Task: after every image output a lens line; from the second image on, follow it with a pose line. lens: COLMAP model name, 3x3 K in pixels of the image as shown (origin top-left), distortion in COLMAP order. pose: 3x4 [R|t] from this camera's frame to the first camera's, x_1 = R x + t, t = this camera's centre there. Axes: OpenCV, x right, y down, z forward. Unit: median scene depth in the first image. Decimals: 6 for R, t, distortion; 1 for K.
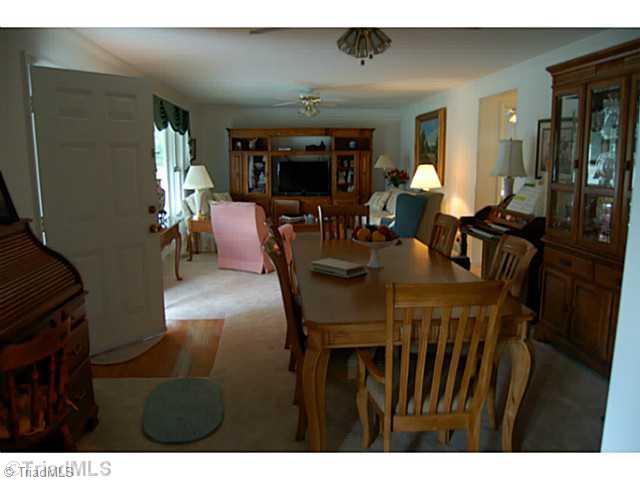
lens RADIAL K [[500.8, 0, 321.7], [0, 500.8, 246.7], [0, 0, 1]] dist [-0.066414, 0.008878]
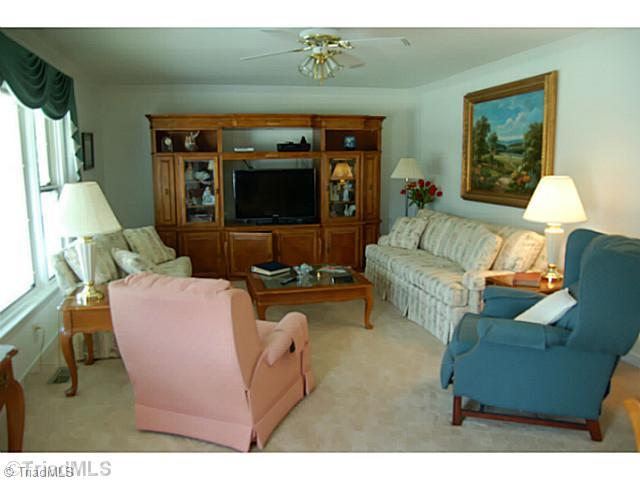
lens RADIAL K [[500.8, 0, 321.7], [0, 500.8, 246.7], [0, 0, 1]] dist [-0.066414, 0.008878]
pose [[0.988867, -0.032199, 0.145279, -0.073818], [0.033923, 0.999380, -0.009403, -0.067376], [-0.144886, 0.014226, 0.989346, 0.384736]]
